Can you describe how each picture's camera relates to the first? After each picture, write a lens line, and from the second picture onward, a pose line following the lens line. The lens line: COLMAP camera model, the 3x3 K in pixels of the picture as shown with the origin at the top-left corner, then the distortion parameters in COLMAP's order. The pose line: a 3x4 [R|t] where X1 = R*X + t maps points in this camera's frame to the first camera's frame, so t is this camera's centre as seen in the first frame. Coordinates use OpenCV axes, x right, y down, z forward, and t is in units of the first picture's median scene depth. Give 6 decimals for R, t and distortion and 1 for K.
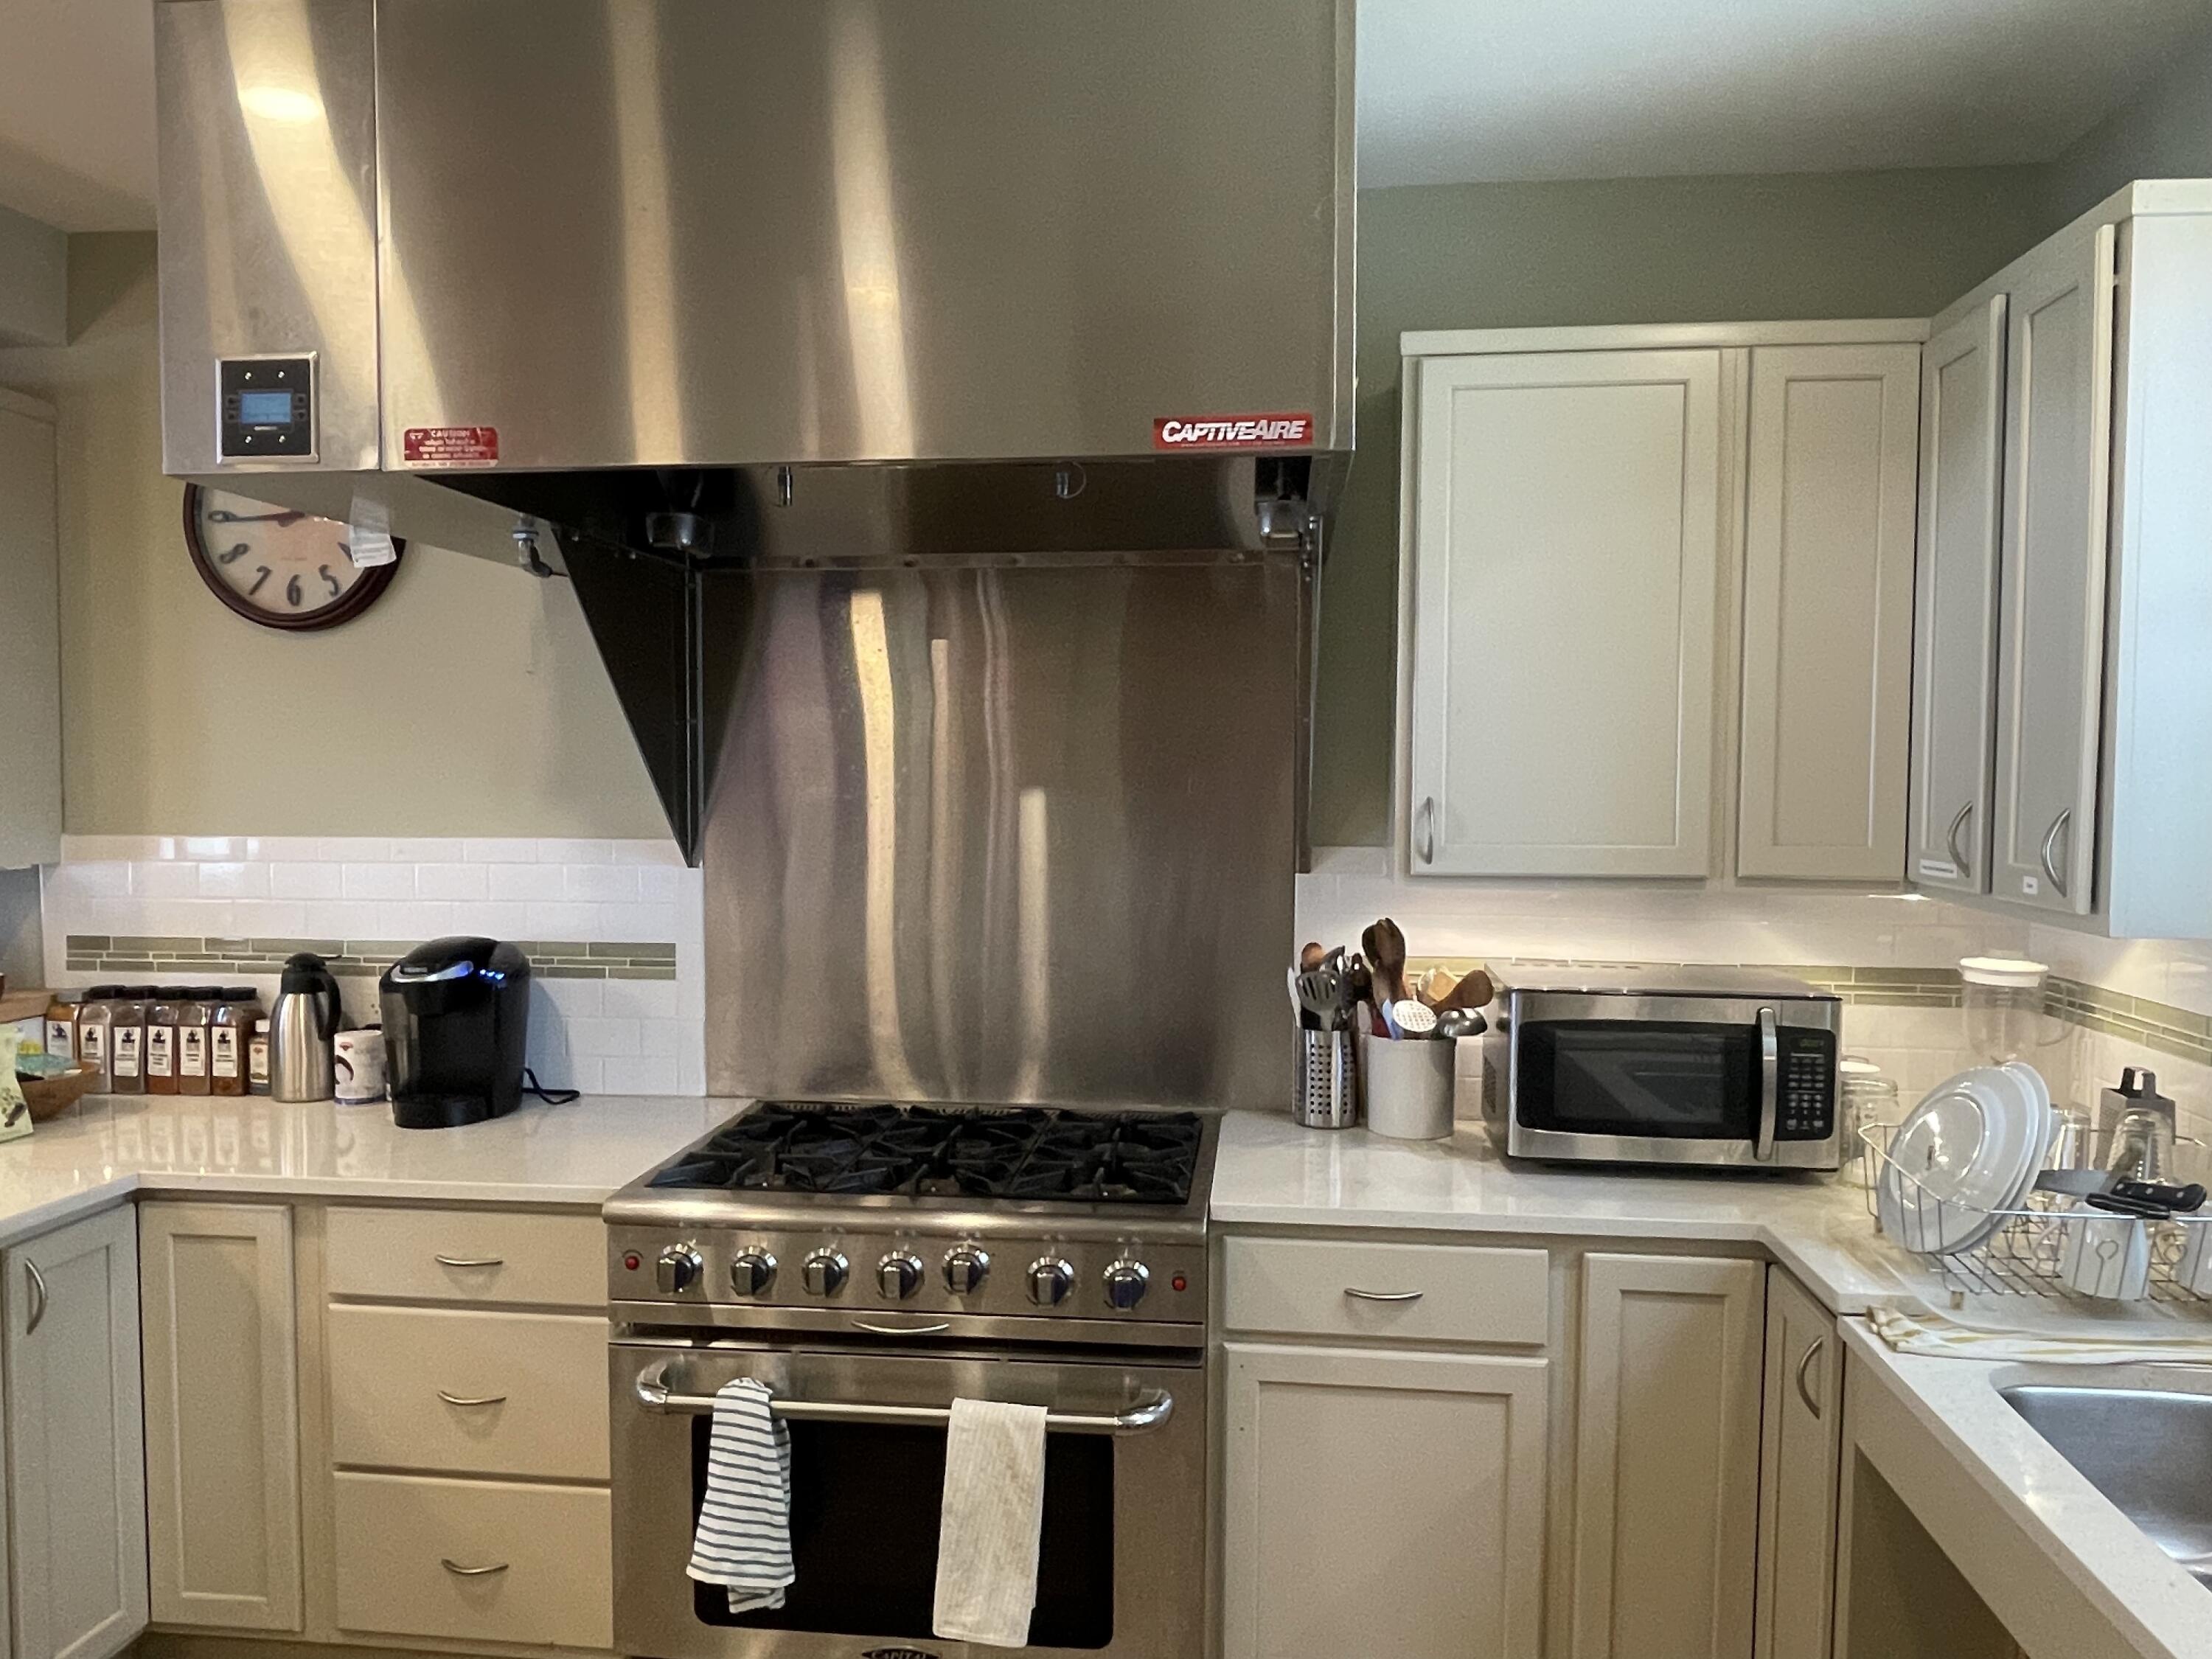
lens RADIAL K [[1607.5, 0, 1101.5], [0, 1607.5, 850.0], [0, 0, 1]] dist [-0.005032, -0.002023]
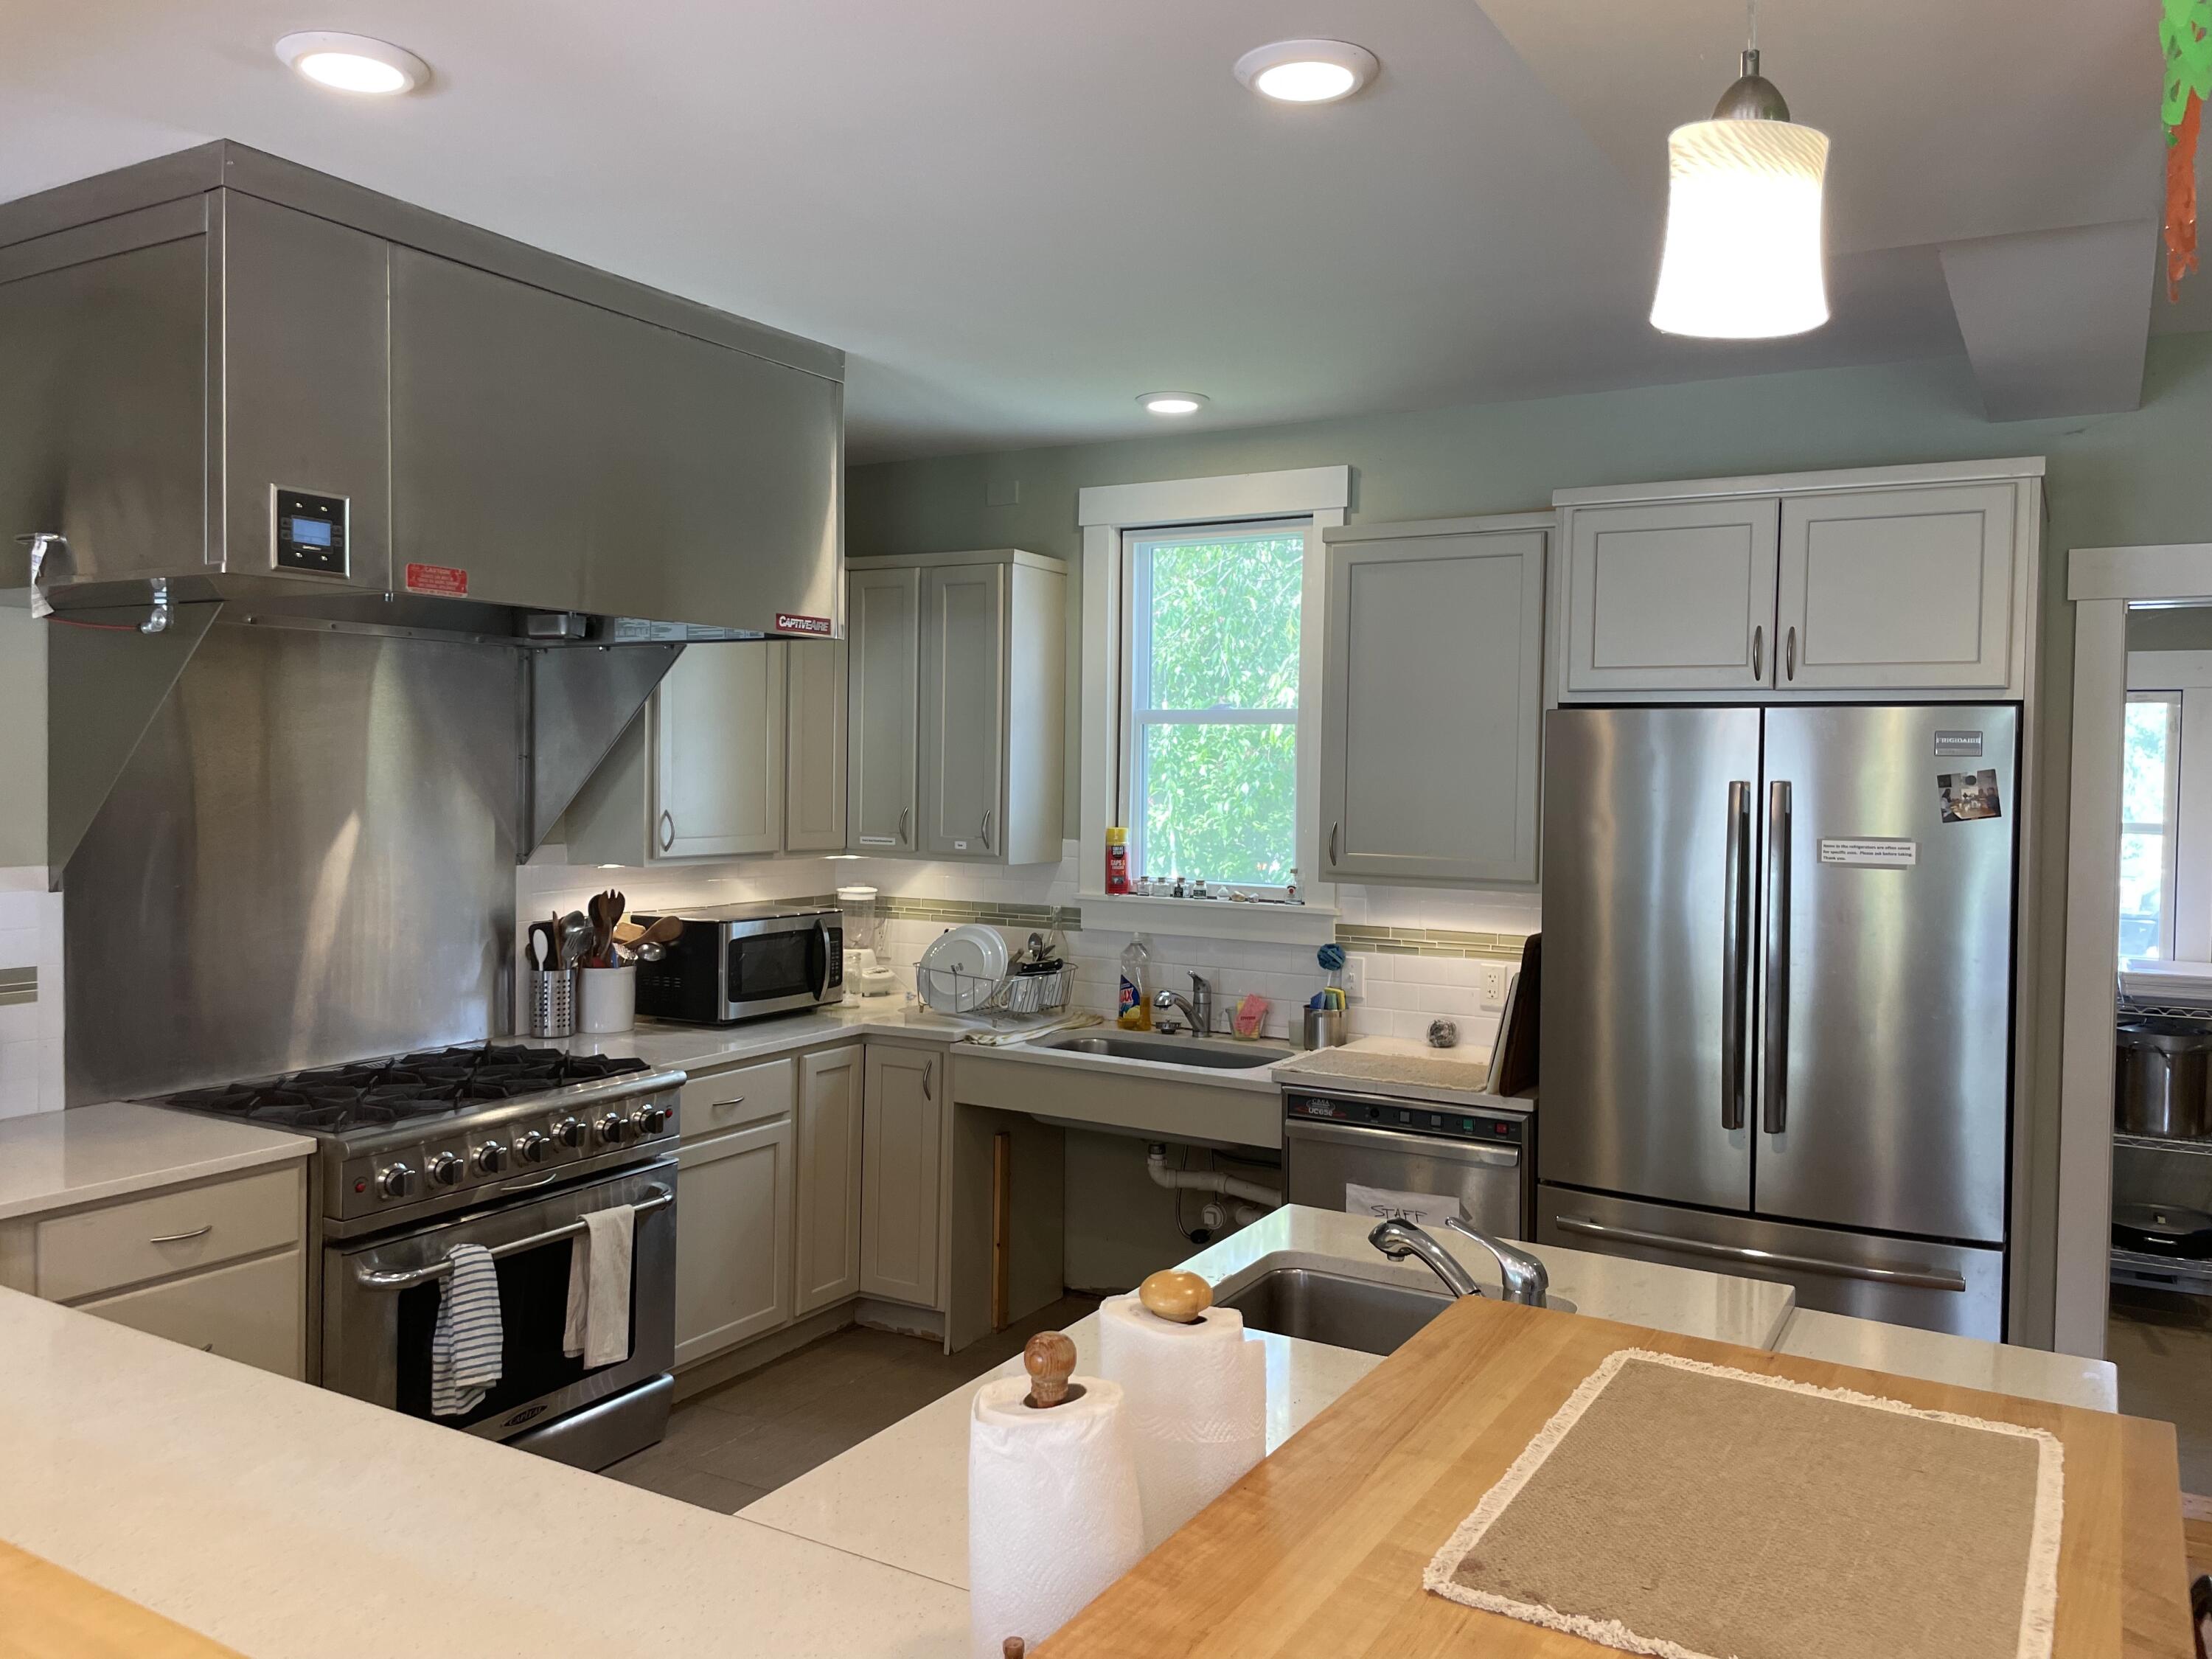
lens RADIAL K [[1700.5, 0, 1105.4], [0, 1700.5, 825.7], [0, 0, 1]] dist [0.001892, -0.011838]
pose [[0.393861, -0.032073, 0.918610, -1.223509], [0.037576, 0.999117, 0.018773, -0.034214], [-0.918402, 0.027124, 0.394719, -0.091374]]
